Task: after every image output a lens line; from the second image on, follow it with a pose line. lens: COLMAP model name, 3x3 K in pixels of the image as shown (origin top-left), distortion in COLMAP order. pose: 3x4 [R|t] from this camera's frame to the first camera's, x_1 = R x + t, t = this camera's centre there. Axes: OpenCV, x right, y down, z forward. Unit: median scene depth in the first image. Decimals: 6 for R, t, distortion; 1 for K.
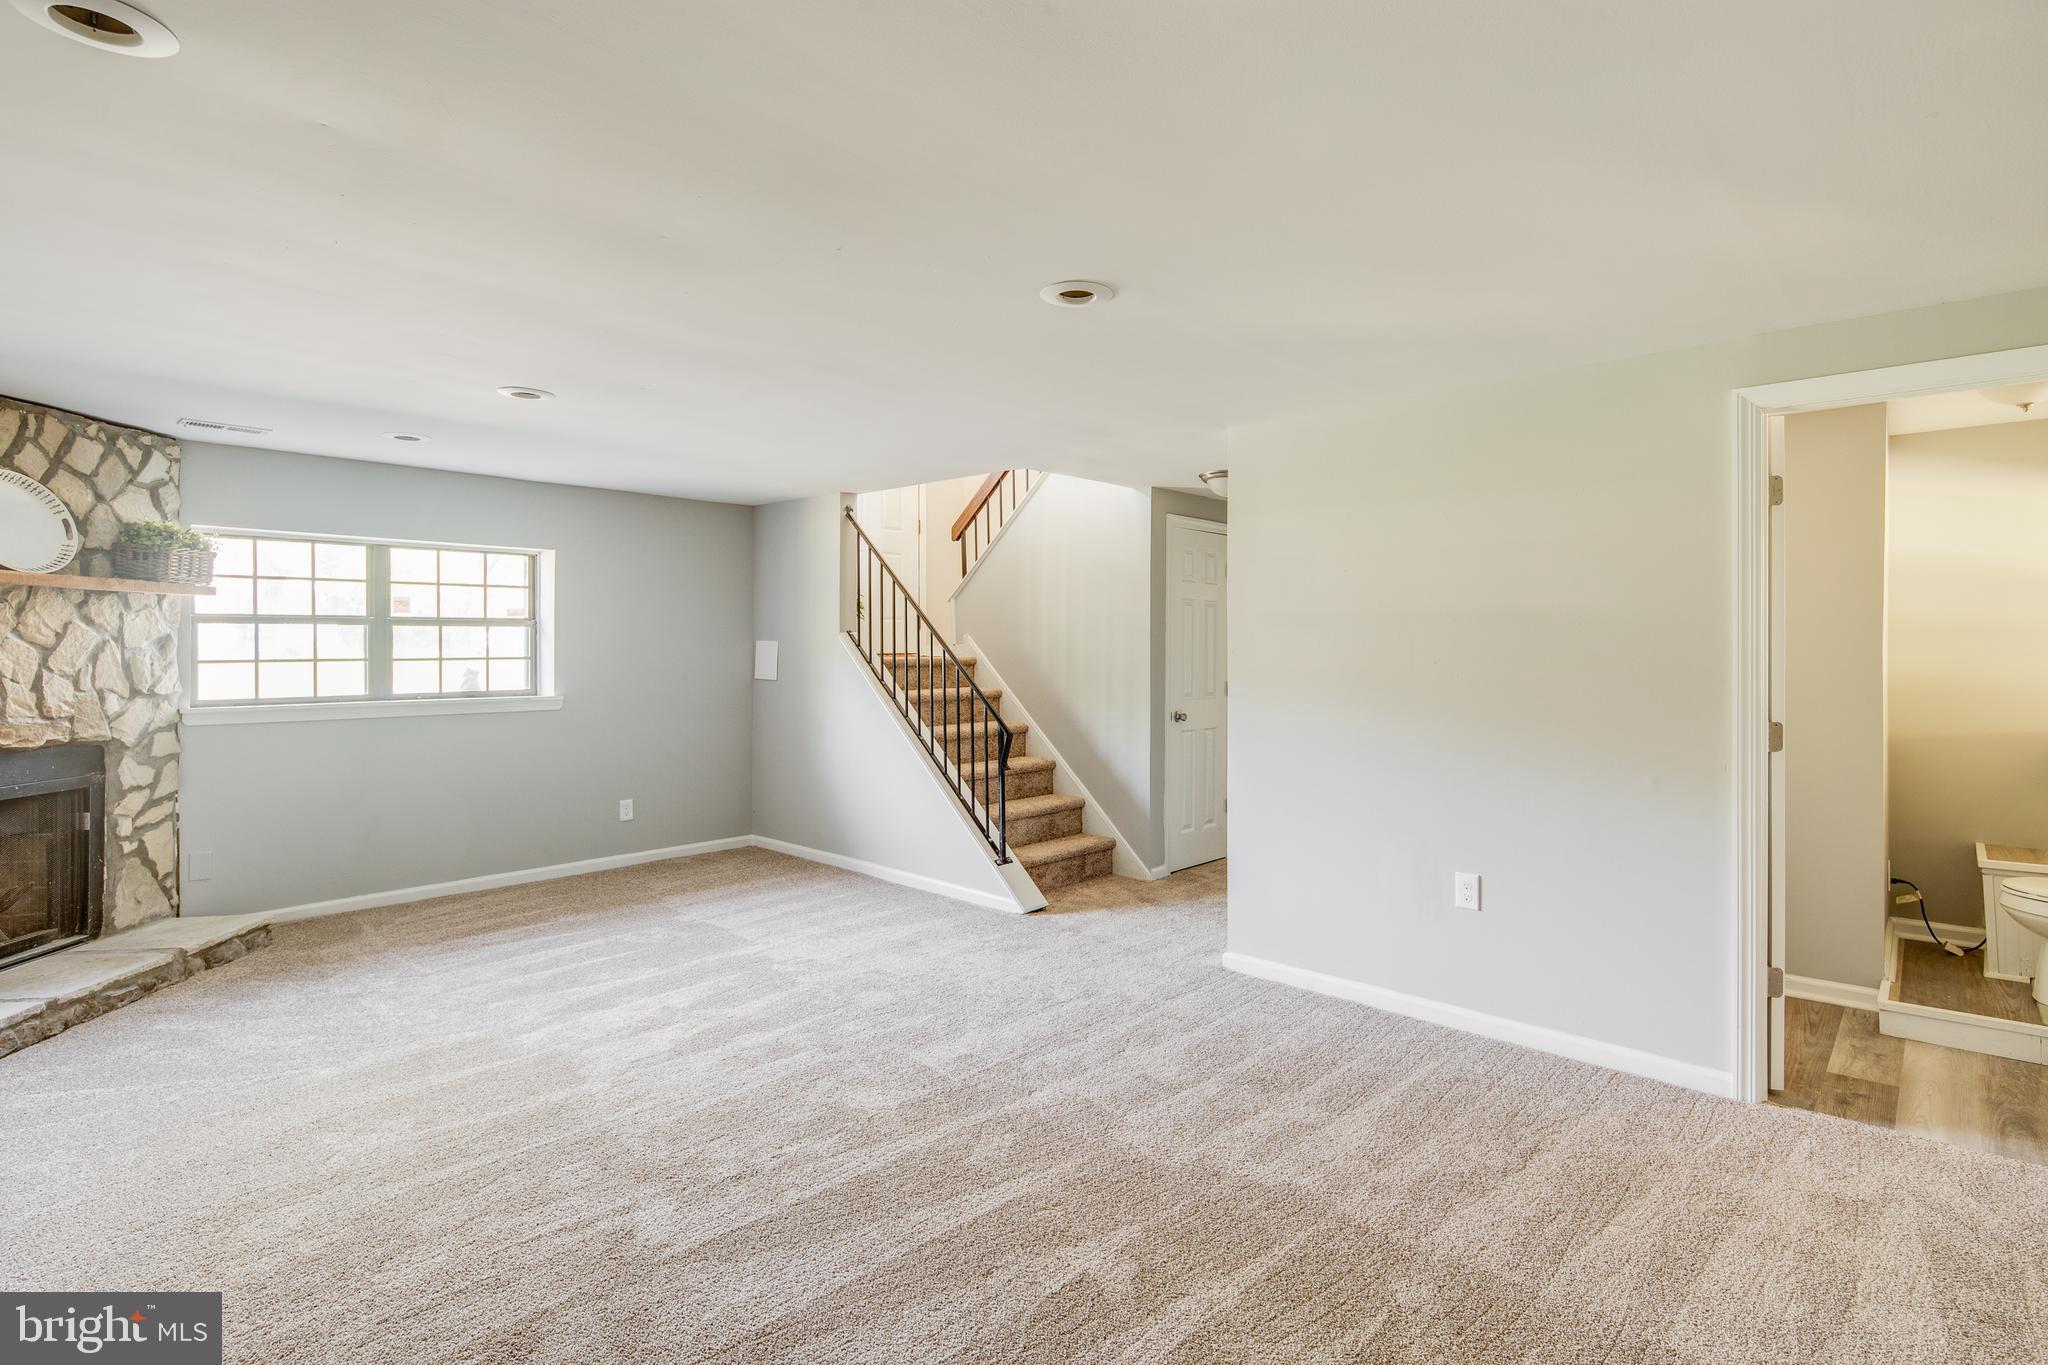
lens RADIAL K [[998.5, 0, 1041.4], [0, 998.5, 641.7], [0, 0, 1]] dist [0.002894, -0.000584]
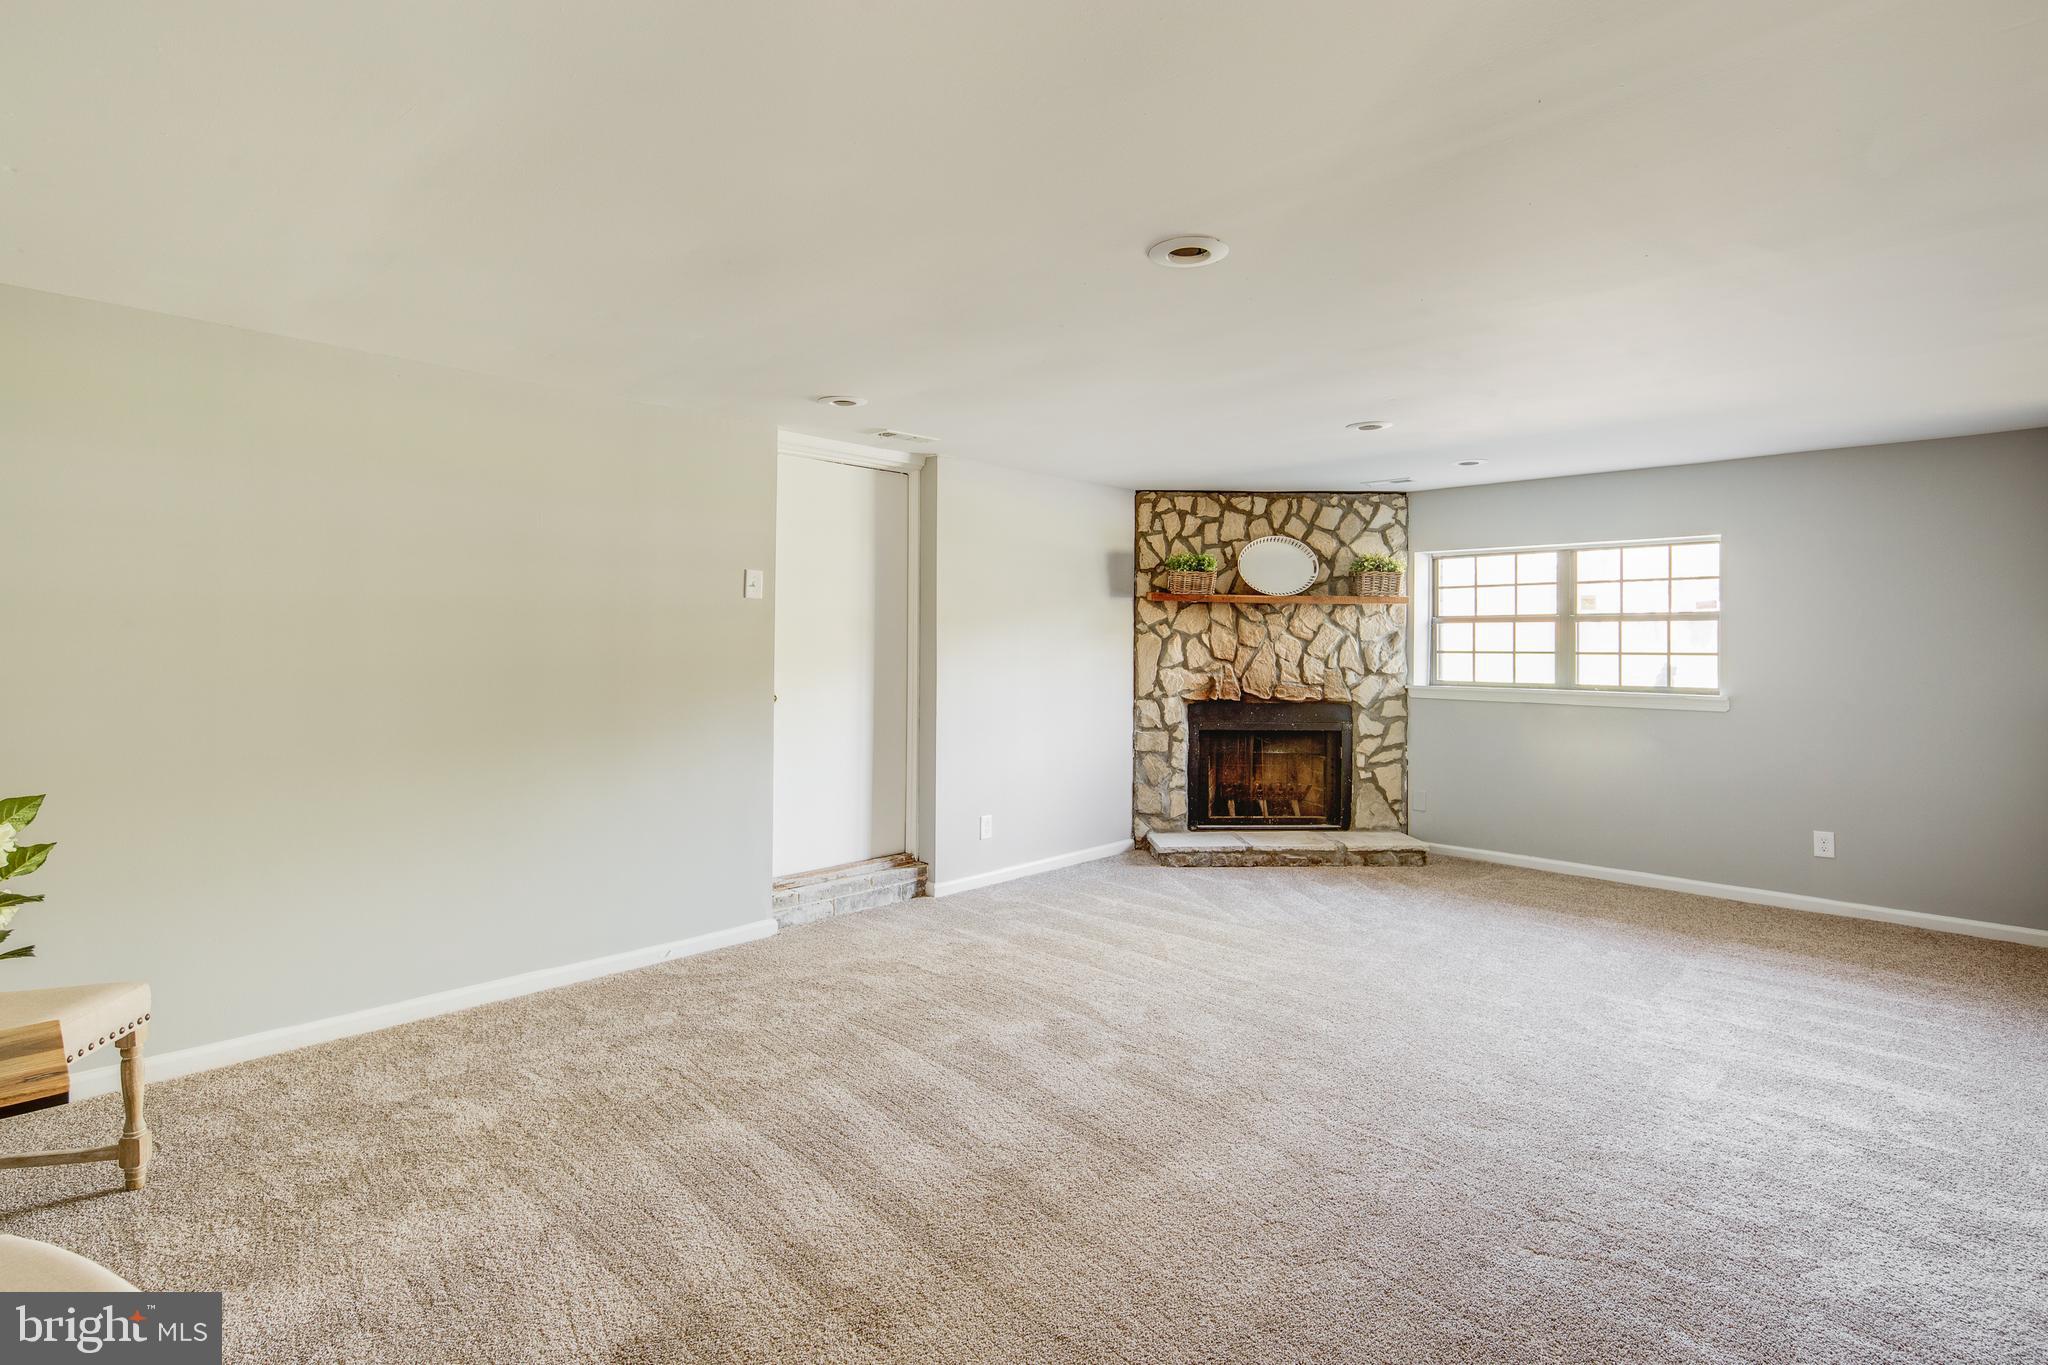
lens RADIAL K [[998.5, 0, 1021.6], [0, 998.5, 645.5], [0, 0, 1]] dist [0.002894, -0.000584]
pose [[-0.024905, 0.006336, -0.999670, 0.588598], [-0.000142, 0.999980, 0.006342, 0.003479], [0.999690, 0.000300, -0.024904, 0.530688]]
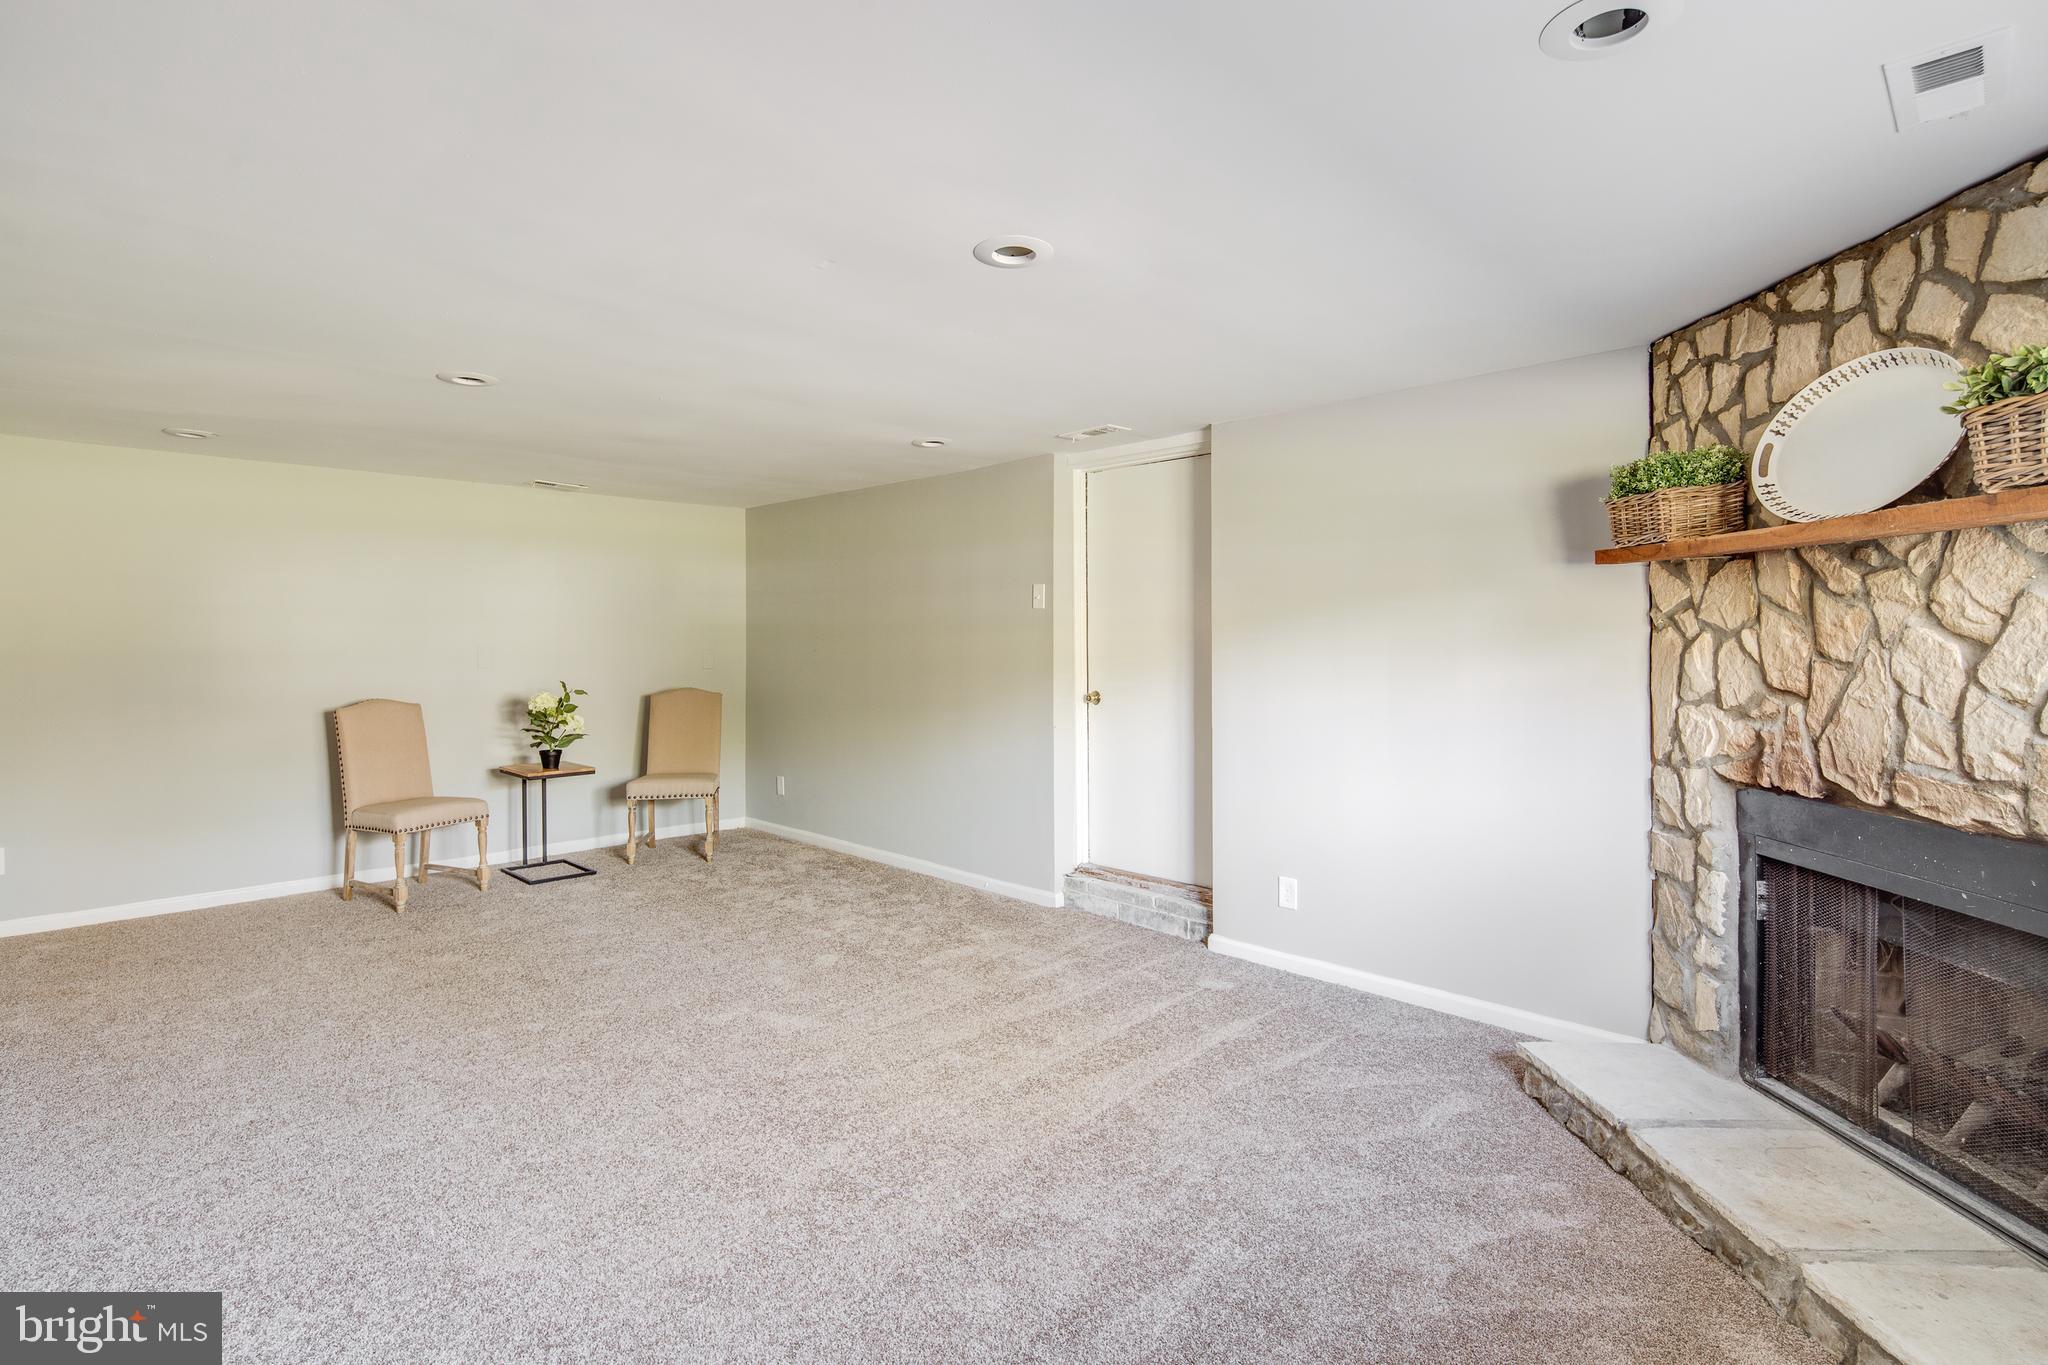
lens RADIAL K [[998.5, 0, 1033.3], [0, 998.5, 639.8], [0, 0, 1]] dist [0.002894, -0.000584]
pose [[-0.999045, -0.000210, 0.043684, -0.478480], [-0.000497, 0.999978, -0.006564, 0.006732], [-0.043681, -0.006579, -0.999024, 1.423433]]
